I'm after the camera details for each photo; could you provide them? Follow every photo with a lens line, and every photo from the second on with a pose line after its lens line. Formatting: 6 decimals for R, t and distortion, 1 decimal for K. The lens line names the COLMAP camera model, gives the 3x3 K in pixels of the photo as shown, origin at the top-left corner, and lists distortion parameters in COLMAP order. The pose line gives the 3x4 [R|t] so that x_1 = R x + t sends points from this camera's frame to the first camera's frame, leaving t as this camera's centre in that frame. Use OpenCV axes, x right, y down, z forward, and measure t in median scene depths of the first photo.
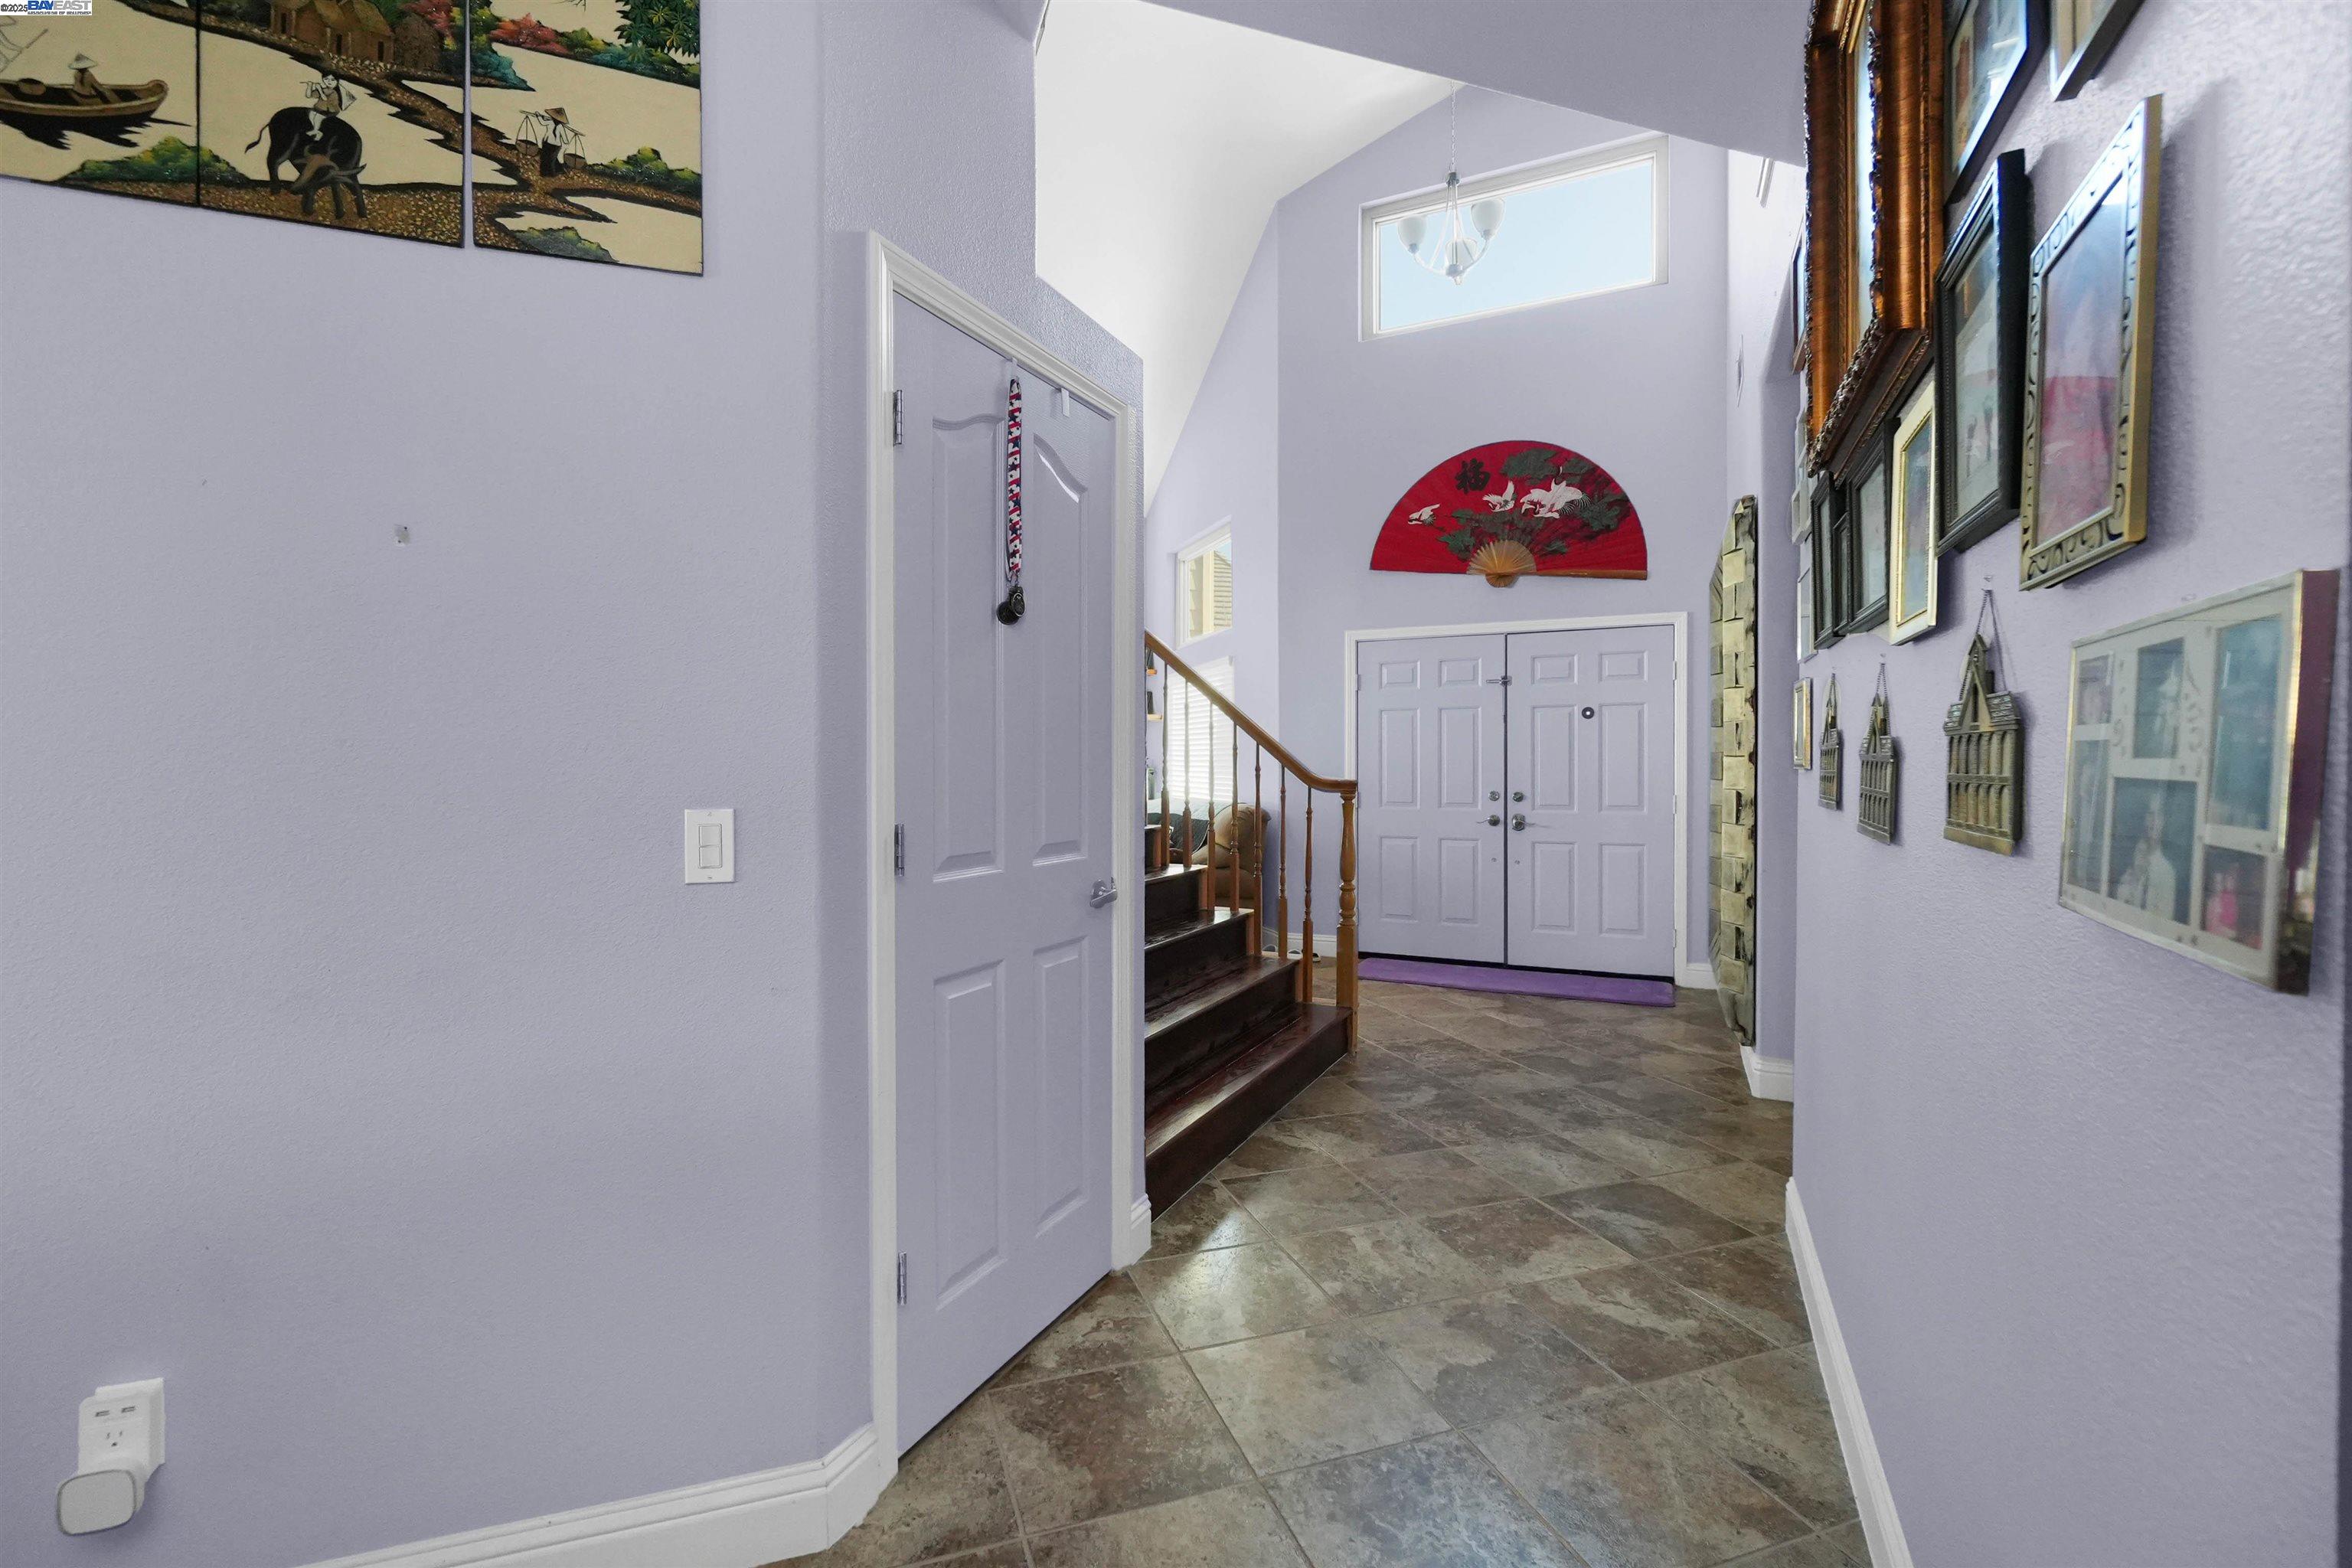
lens RADIAL K [[1014.5, 0, 1179.2], [0, 1014.5, 778.1], [0, 0, 1]] dist [-0.006924, 0.000962]
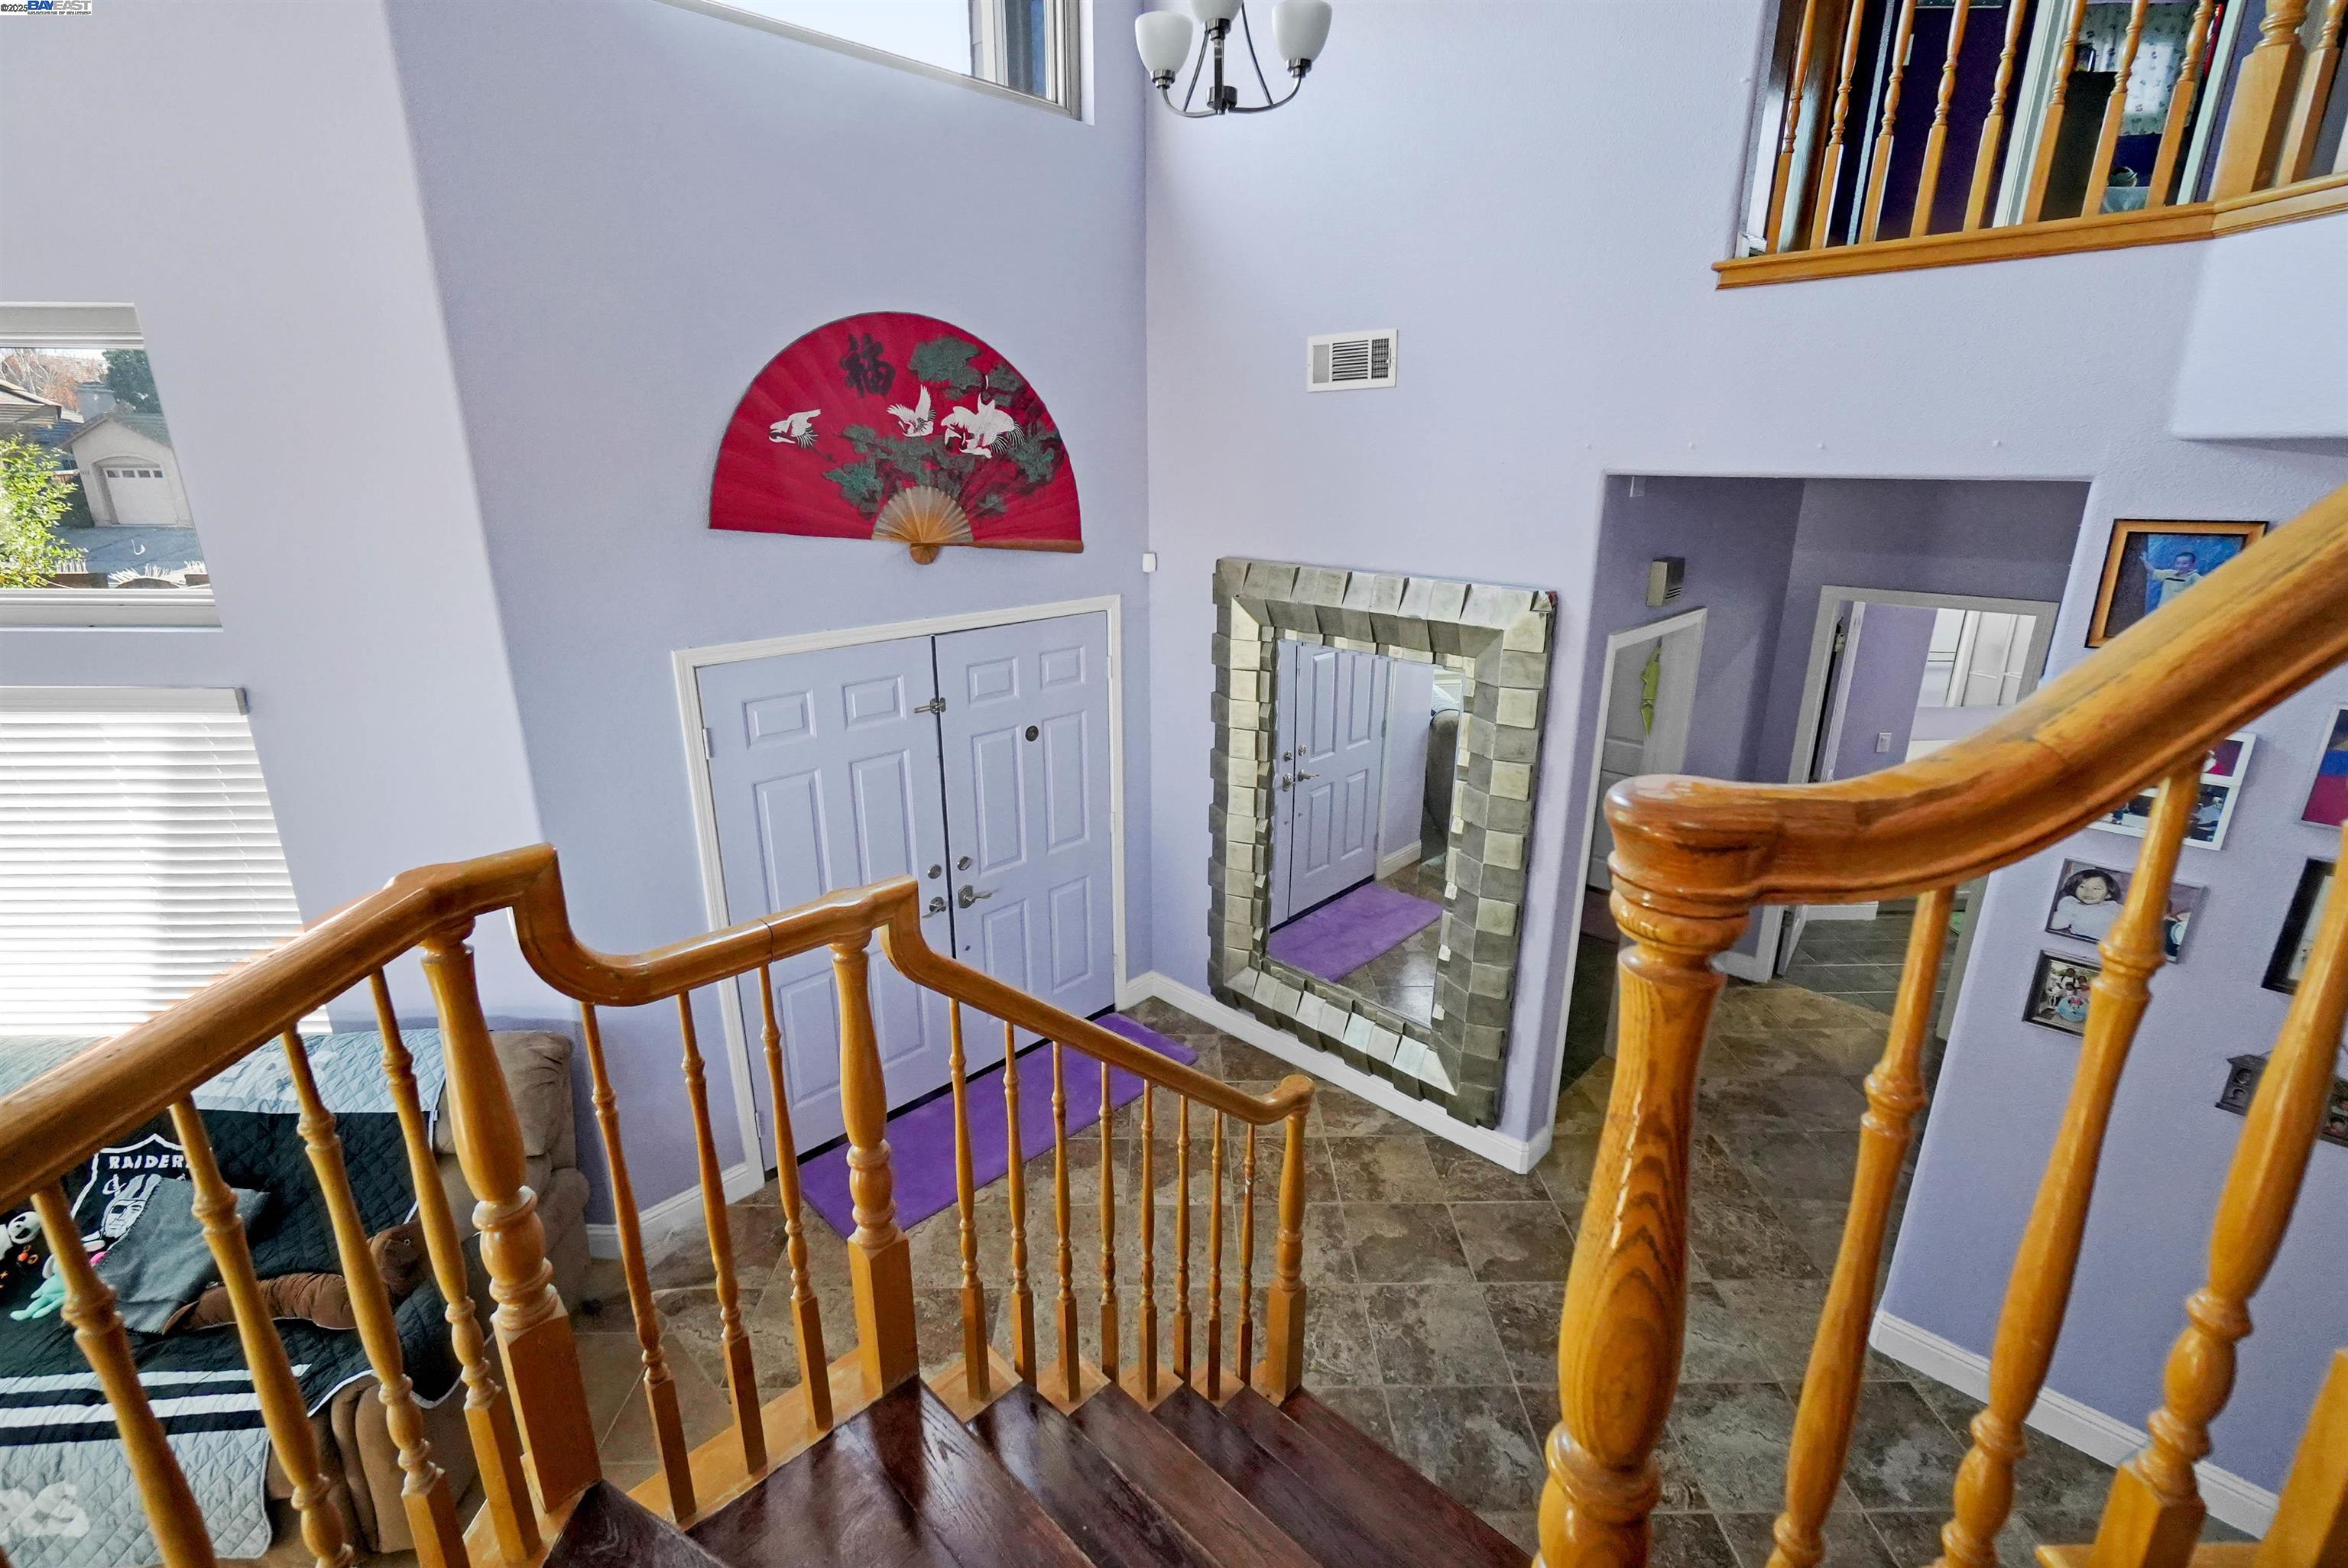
lens RADIAL K [[1035.2, 0, 1169.6], [0, 1035.2, 778.9], [0, 0, 1]] dist [-0.003272, -0.000144]
pose [[0.324283, -0.283134, 0.902594, -0.356960], [0.012155, 0.955325, 0.295308, -0.351985], [-0.945882, -0.084793, 0.313237, 0.910205]]
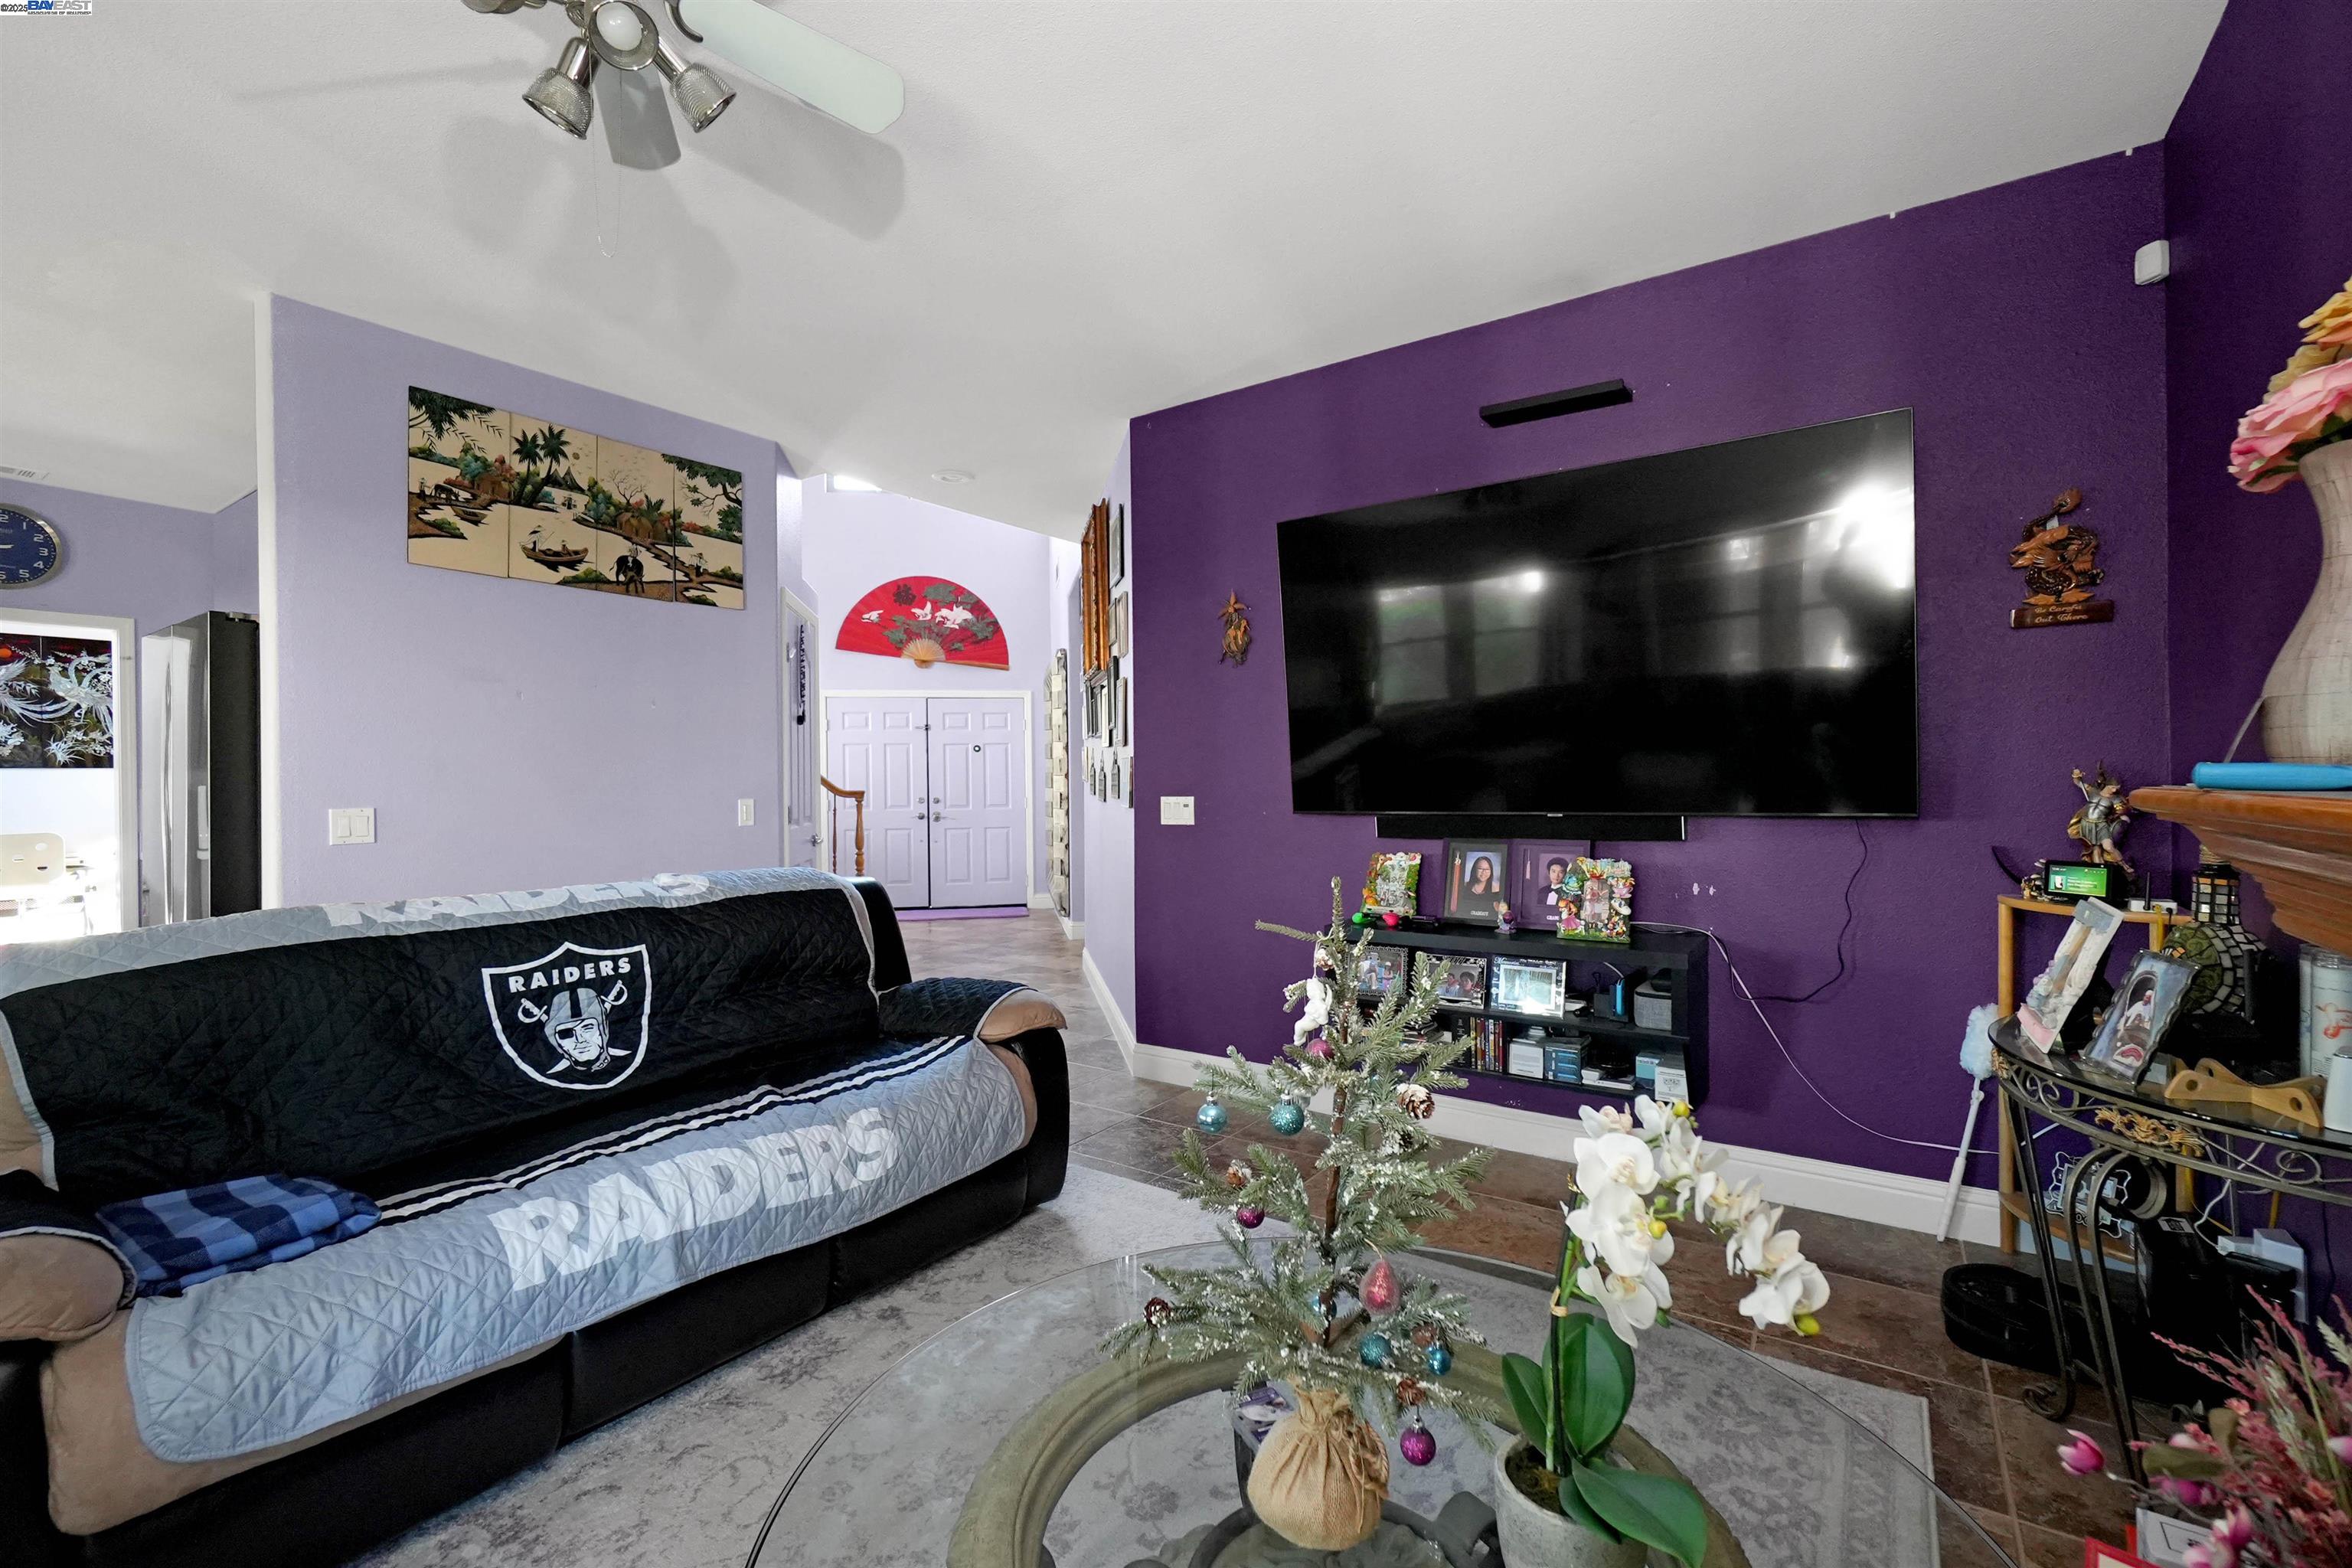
lens RADIAL K [[1014.5, 0, 1183.4], [0, 1014.5, 776.7], [0, 0, 1]] dist [-0.006924, 0.000962]
pose [[0.804394, -0.007574, 0.594049, -0.418943], [0.017430, 0.999789, -0.010855, 0.006912], [-0.593841, 0.019086, 0.804356, -0.716215]]
